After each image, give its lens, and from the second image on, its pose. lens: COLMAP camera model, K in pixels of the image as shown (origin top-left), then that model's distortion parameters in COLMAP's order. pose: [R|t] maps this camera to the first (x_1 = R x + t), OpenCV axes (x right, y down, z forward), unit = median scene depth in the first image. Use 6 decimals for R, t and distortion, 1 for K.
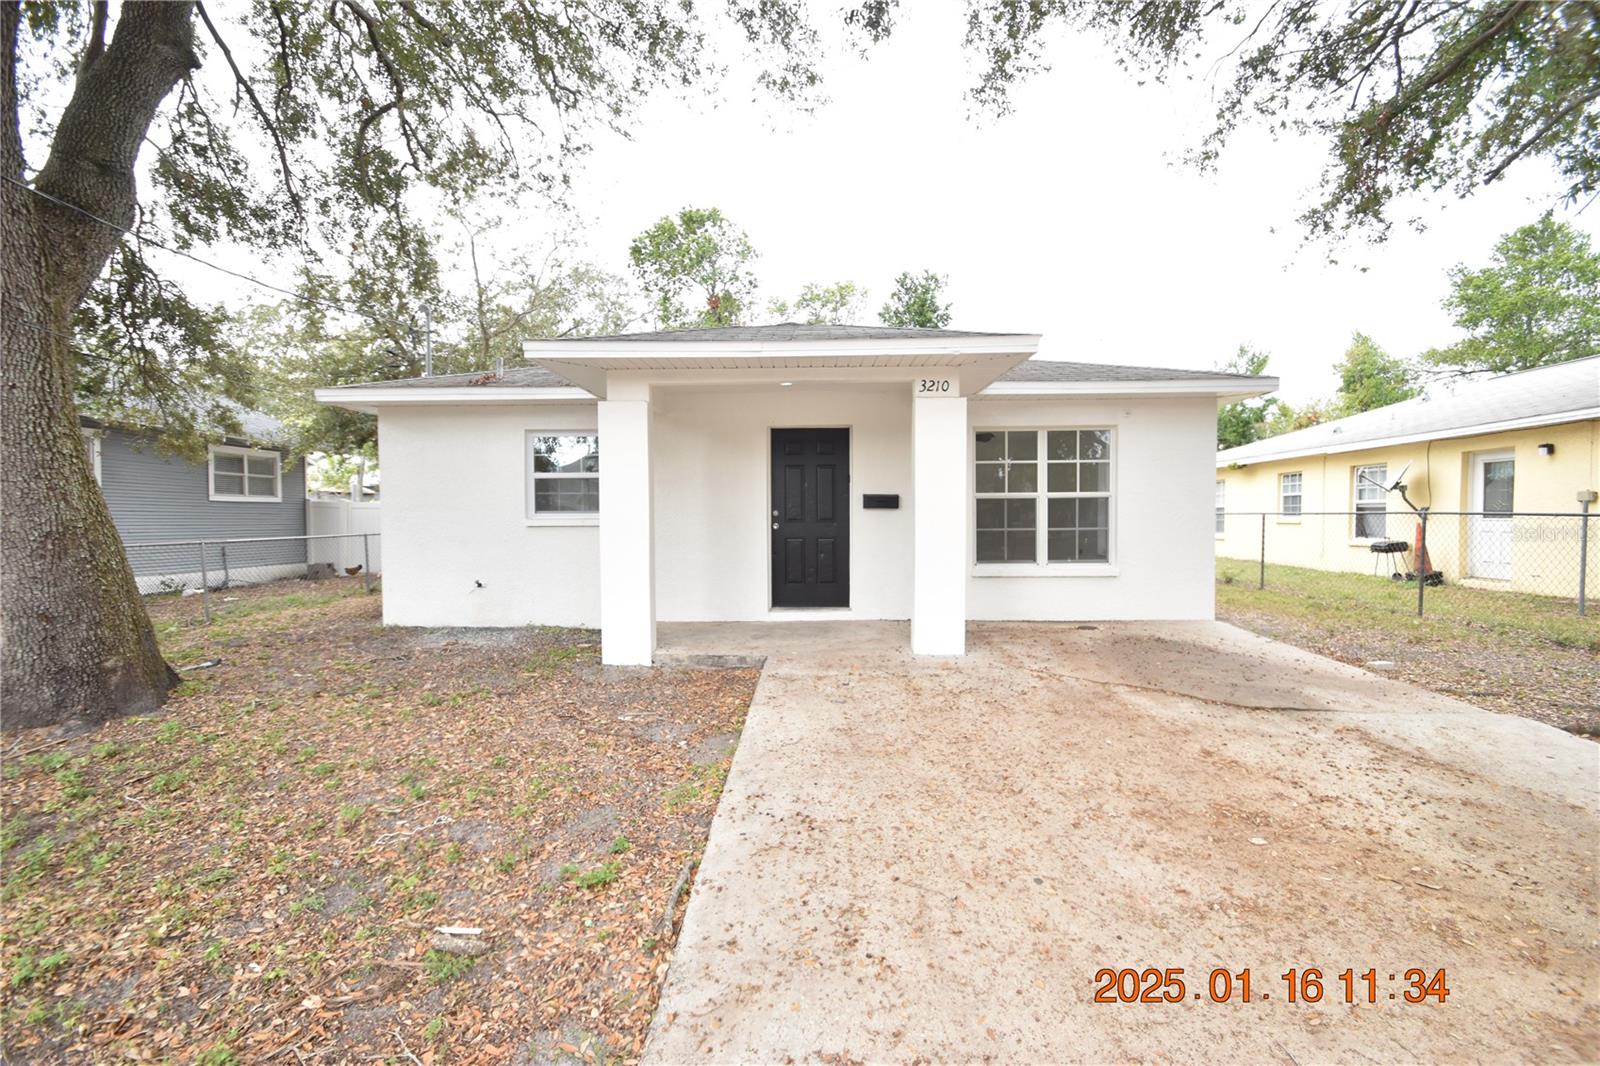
lens RADIAL K [[698.5, 0, 797.4], [0, 698.5, 532.7], [0, 0, 1]] dist [0.005061, -0.010792]
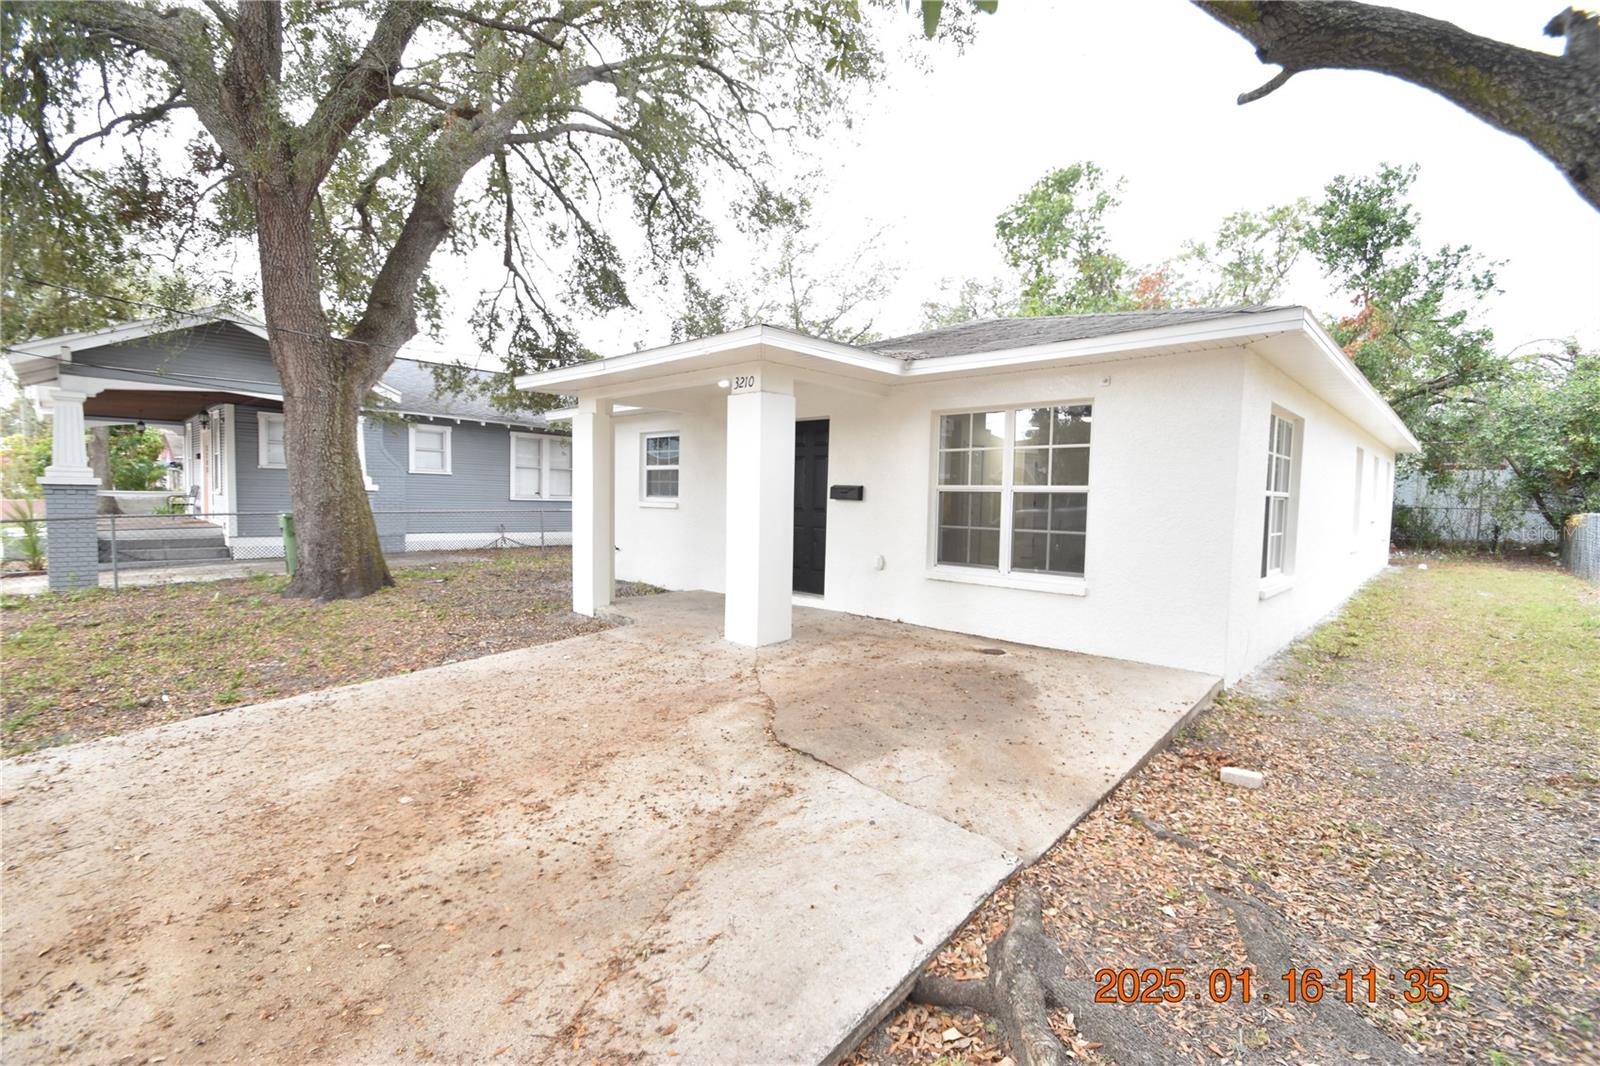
lens RADIAL K [[698.5, 0, 793.5], [0, 698.5, 533.2], [0, 0, 1]] dist [0.005061, -0.010792]
pose [[0.749357, 0.056416, -0.659758, 0.709125], [-0.037006, 0.998375, 0.043339, -0.027625], [0.661131, -0.008061, 0.750227, 0.211527]]
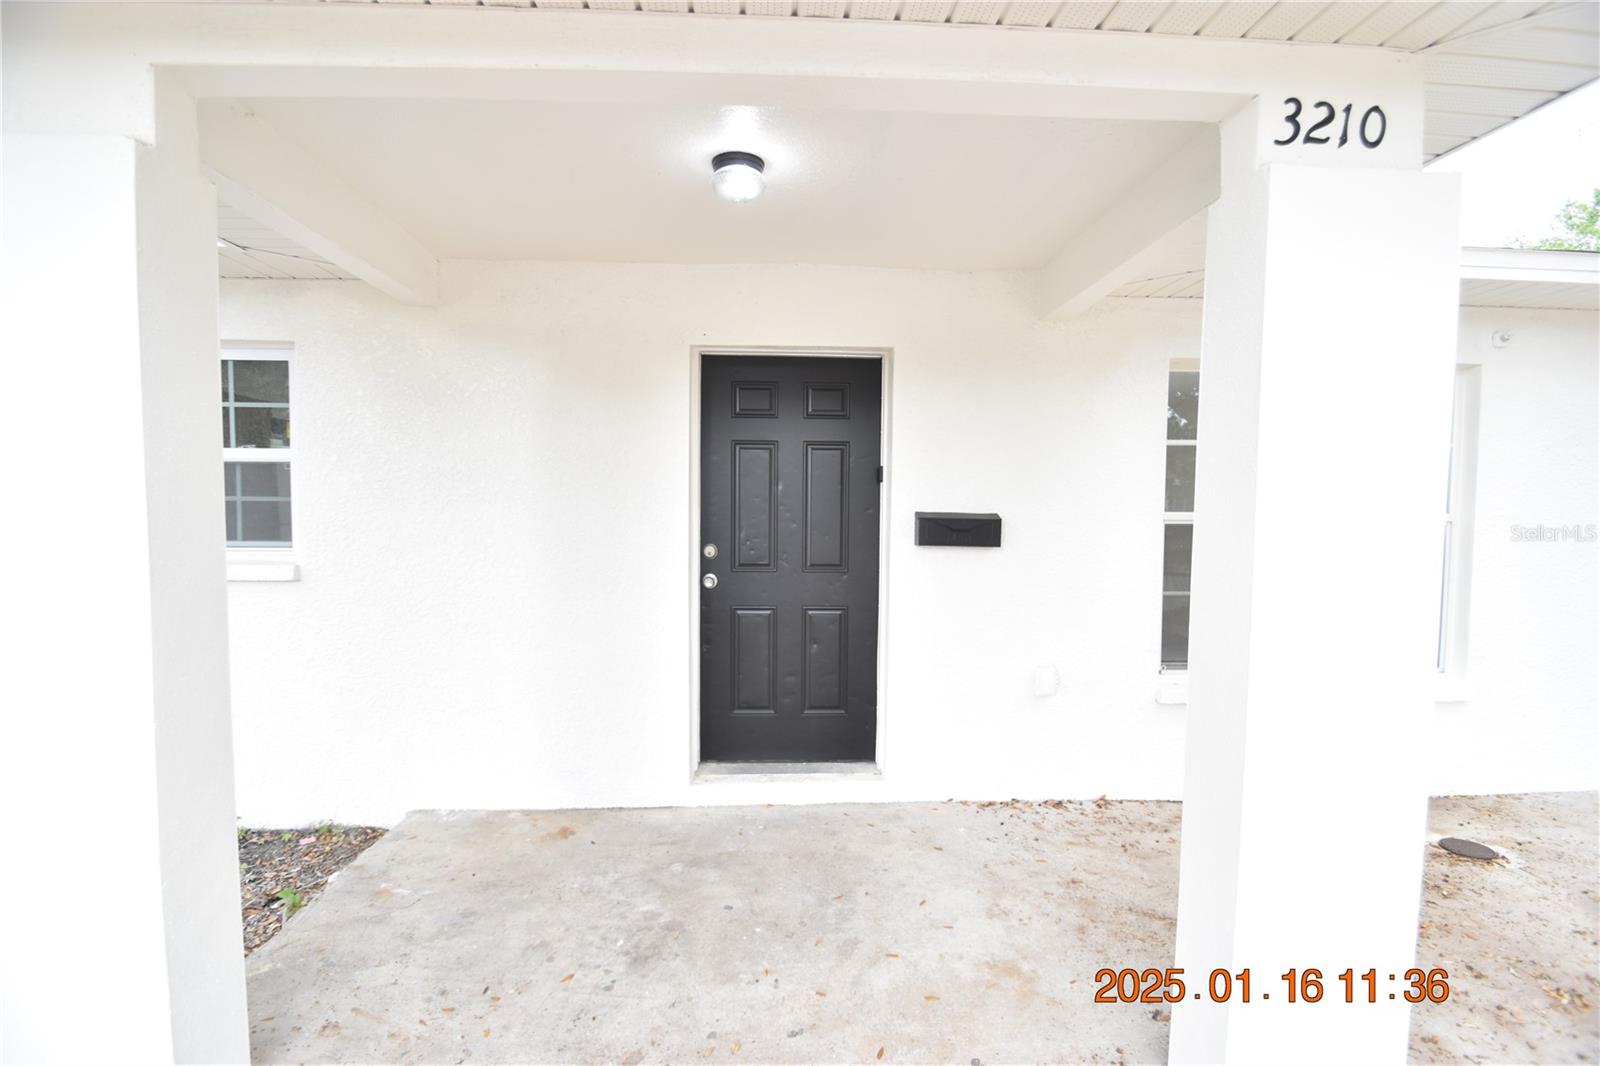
lens RADIAL K [[698.5, 0, 799.7], [0, 698.5, 531.5], [0, 0, 1]] dist [0.005061, -0.010792]
pose [[0.998141, 0.011621, 0.059832, -0.002271], [-0.012953, 0.999676, 0.021923, -0.051674], [-0.059558, -0.022657, 0.997968, 0.582509]]
